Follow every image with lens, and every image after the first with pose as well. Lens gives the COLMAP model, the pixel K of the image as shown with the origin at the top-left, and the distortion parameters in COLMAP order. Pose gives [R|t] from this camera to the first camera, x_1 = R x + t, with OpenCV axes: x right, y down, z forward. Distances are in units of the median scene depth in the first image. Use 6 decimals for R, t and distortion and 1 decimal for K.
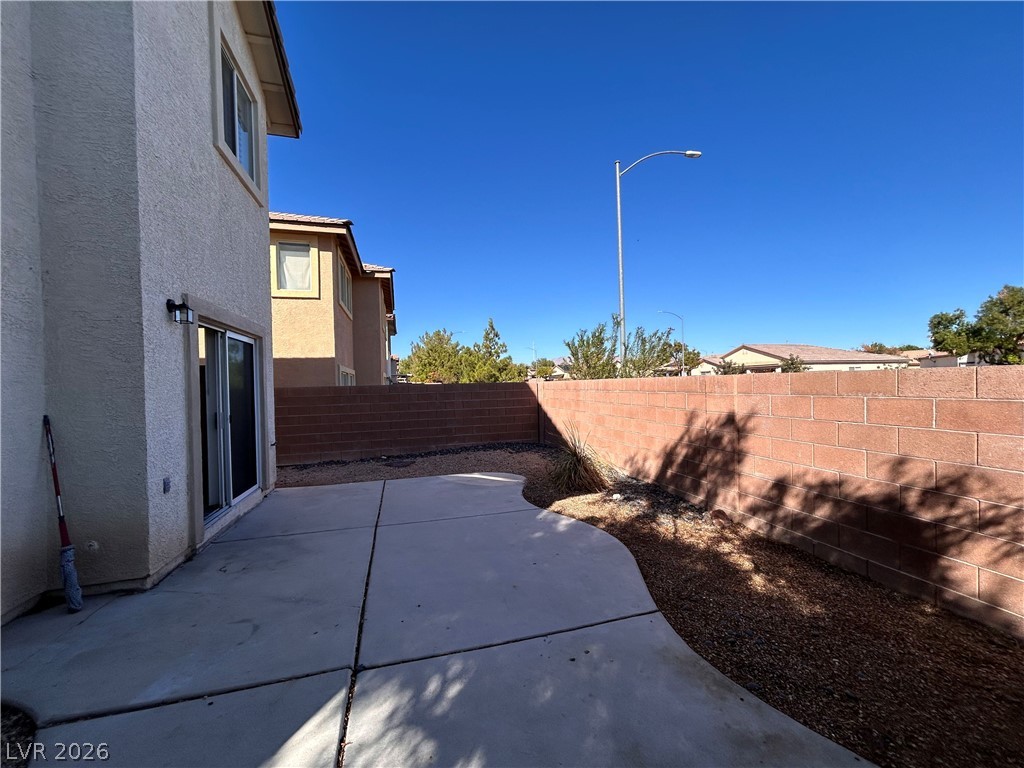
lens RADIAL K [[412.6, 0, 513.1], [0, 412.6, 383.2], [0, 0, 1]] dist [0.001020, 0.000192]
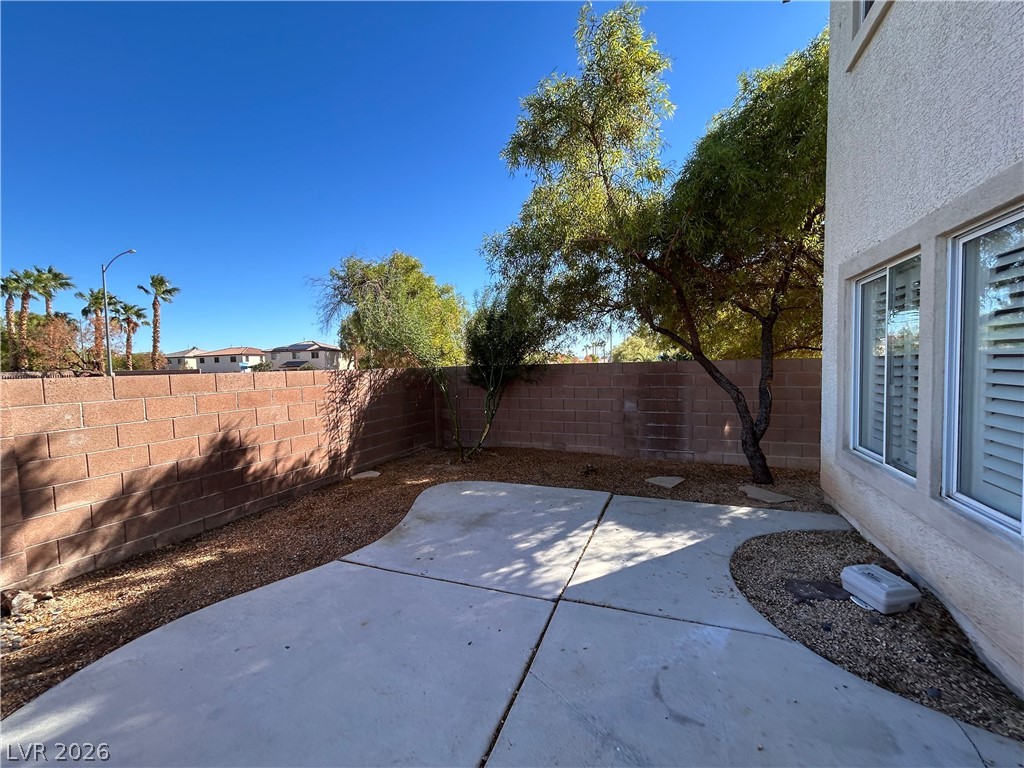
lens RADIAL K [[412.6, 0, 513.1], [0, 412.6, 383.2], [0, 0, 1]] dist [0.001020, 0.000192]
pose [[-0.794950, 0.012708, 0.606542, -0.465182], [0.041344, 0.998591, 0.033264, -0.000883], [-0.605265, 0.051520, -0.794355, 0.915201]]
